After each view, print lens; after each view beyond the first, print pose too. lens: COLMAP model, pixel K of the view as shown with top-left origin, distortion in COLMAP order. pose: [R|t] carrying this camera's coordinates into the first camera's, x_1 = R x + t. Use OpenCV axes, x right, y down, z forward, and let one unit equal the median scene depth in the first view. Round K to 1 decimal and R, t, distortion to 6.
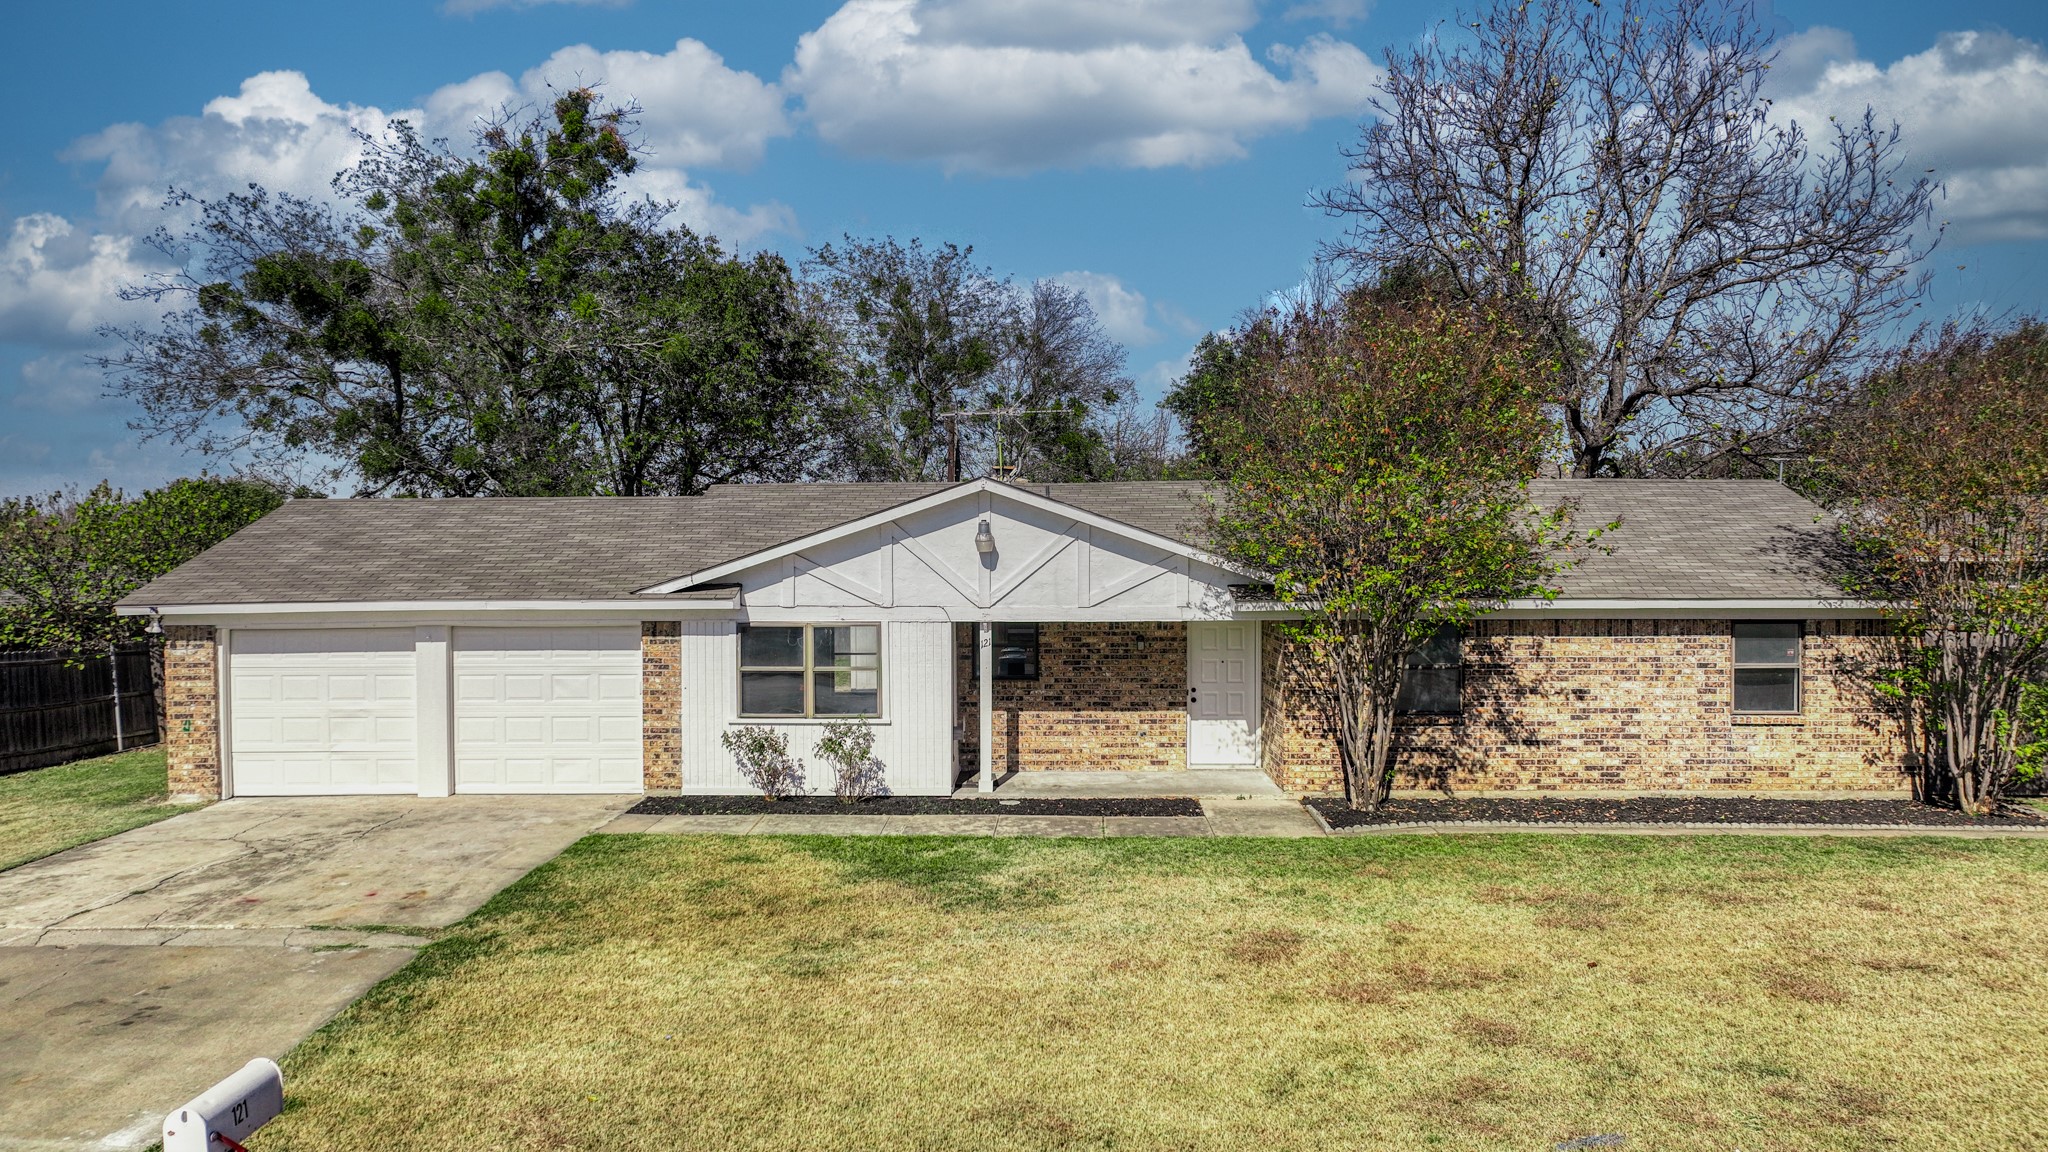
lens RADIAL K [[1432.3, 0, 1024.0], [0, 1432.3, 576.0], [0, 0, 1]] dist [0.005072, 0.000480]
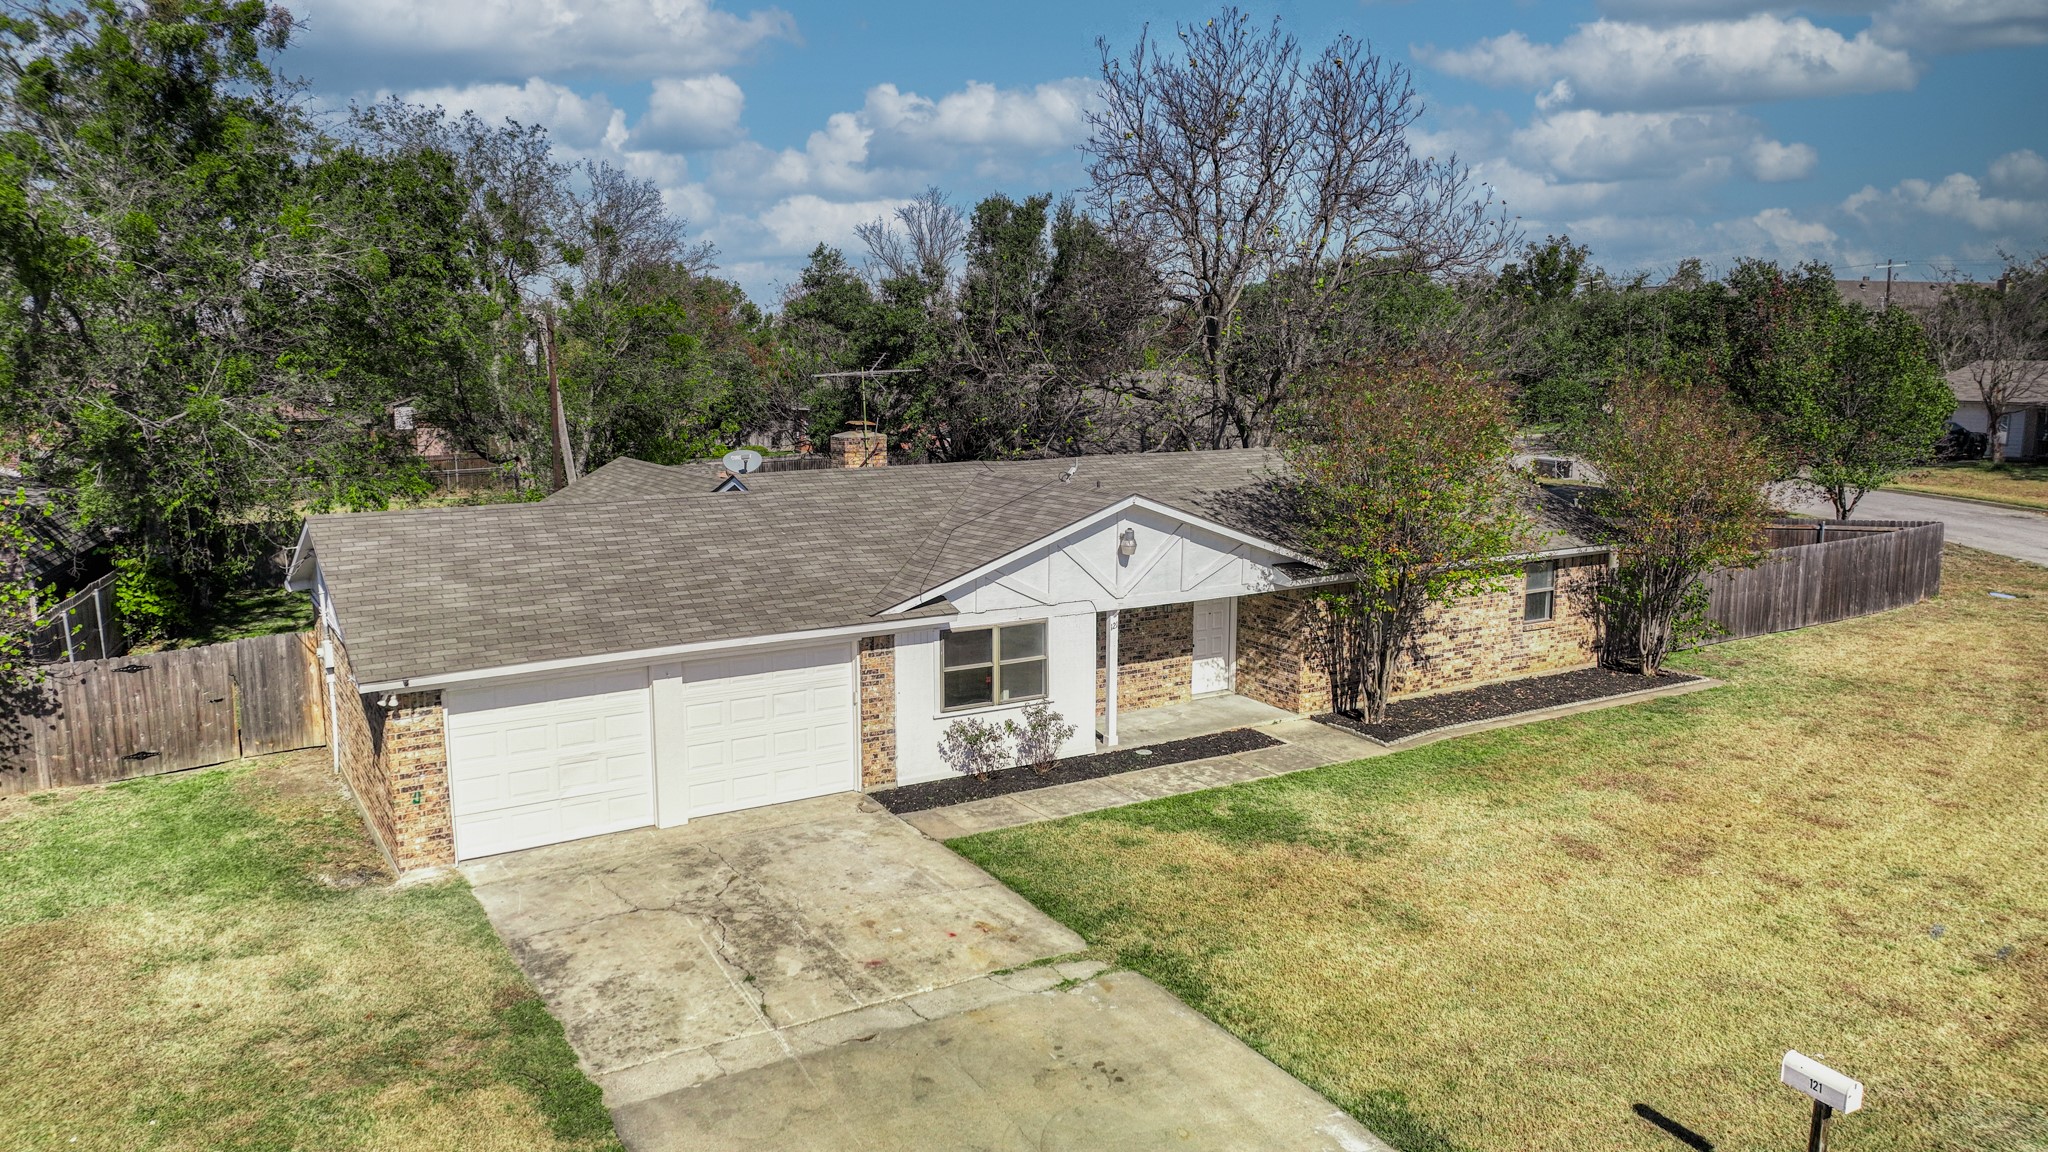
lens RADIAL K [[1432.3, 0, 1024.0], [0, 1432.3, 576.0], [0, 0, 1]] dist [0.005072, 0.000480]
pose [[0.844651, -0.080014, 0.529303, -0.738983], [0.007225, 0.990380, 0.138185, -0.165318], [-0.535268, -0.112894, 0.837104, 0.028372]]
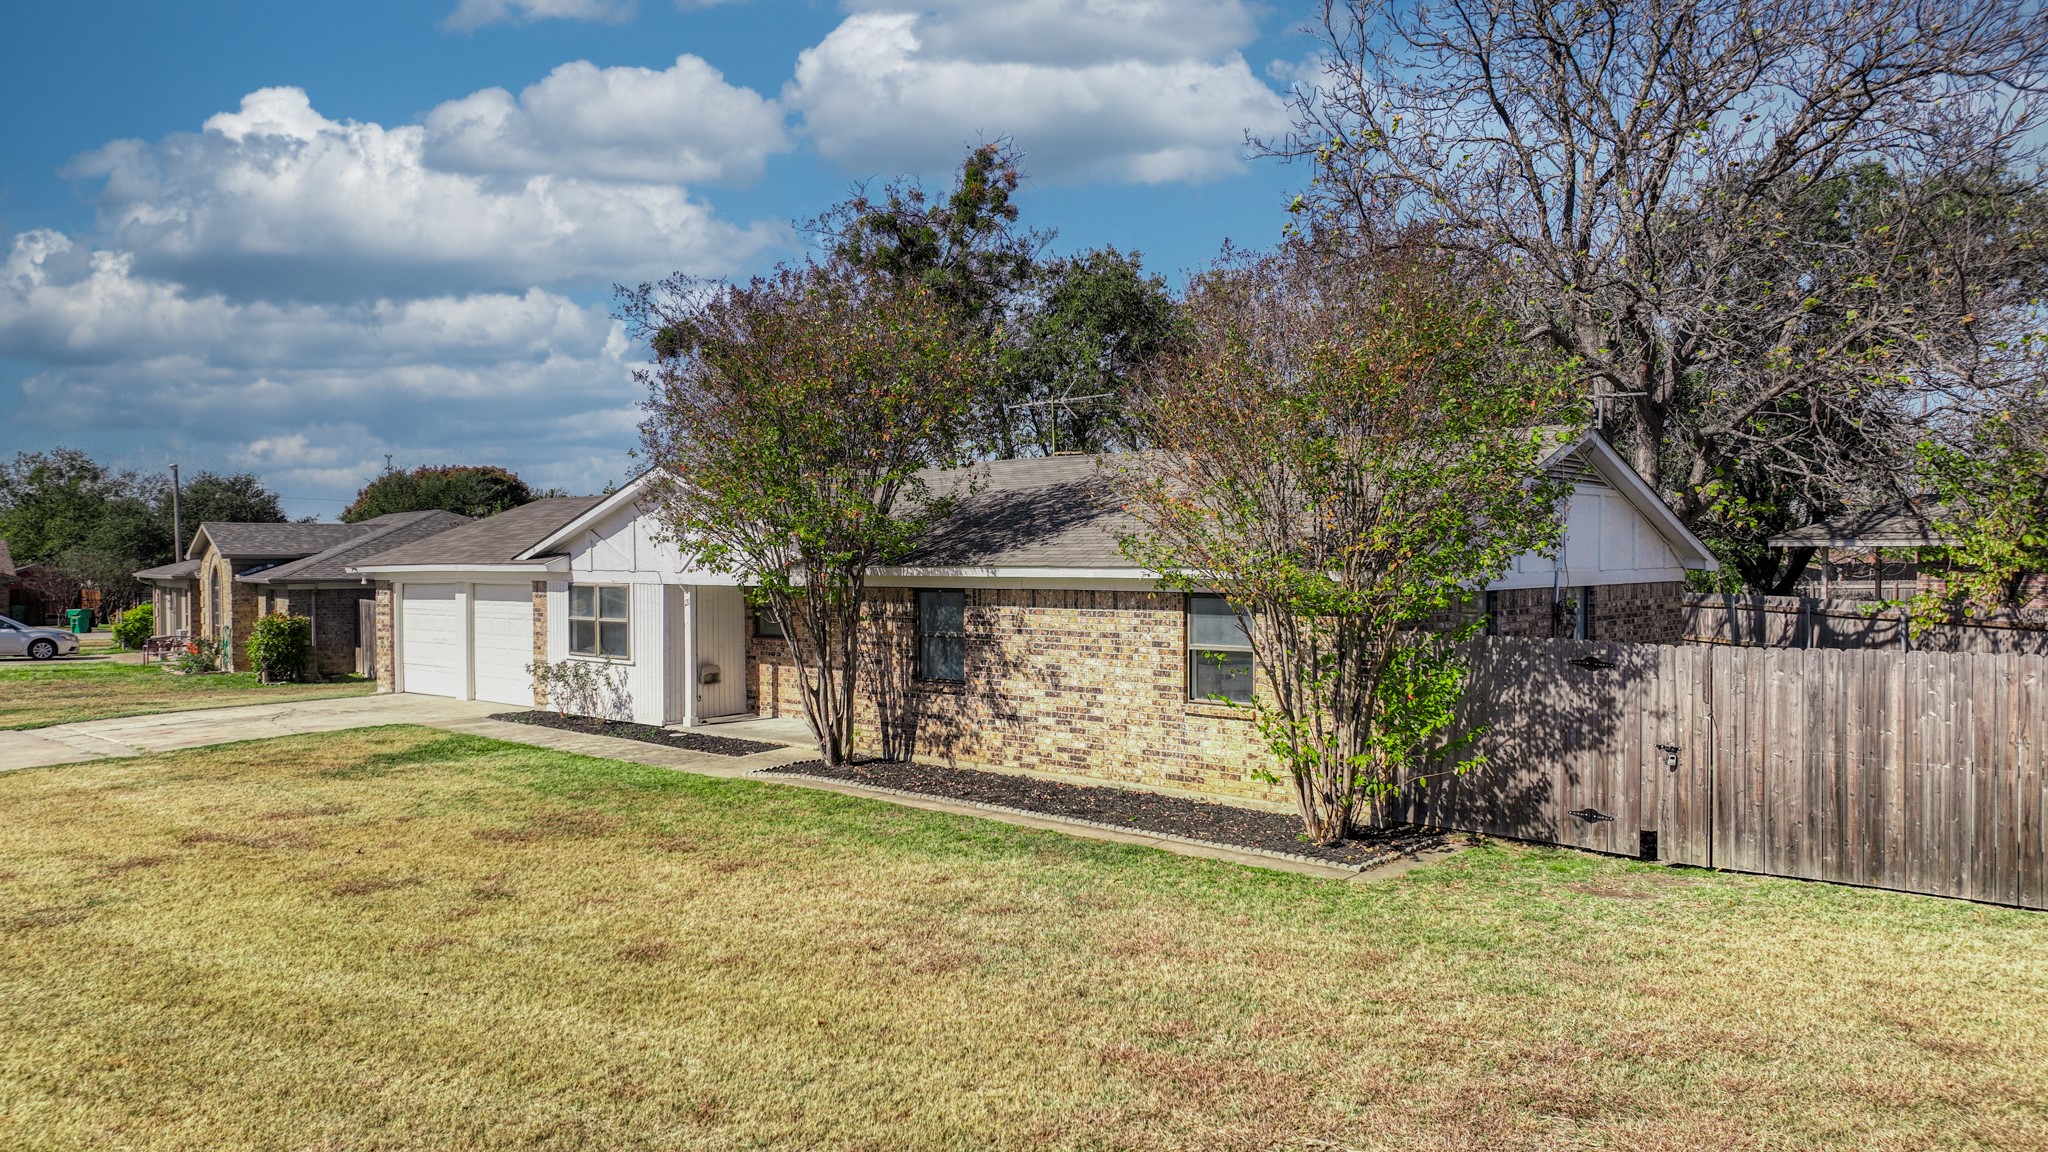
lens RADIAL K [[1432.3, 0, 1024.0], [0, 1432.3, 576.0], [0, 0, 1]] dist [0.005072, 0.000480]
pose [[0.752880, 0.008977, -0.658096, 0.989406], [-0.010274, 0.999945, 0.001886, 0.019603], [0.658077, 0.005341, 0.752932, 0.282302]]
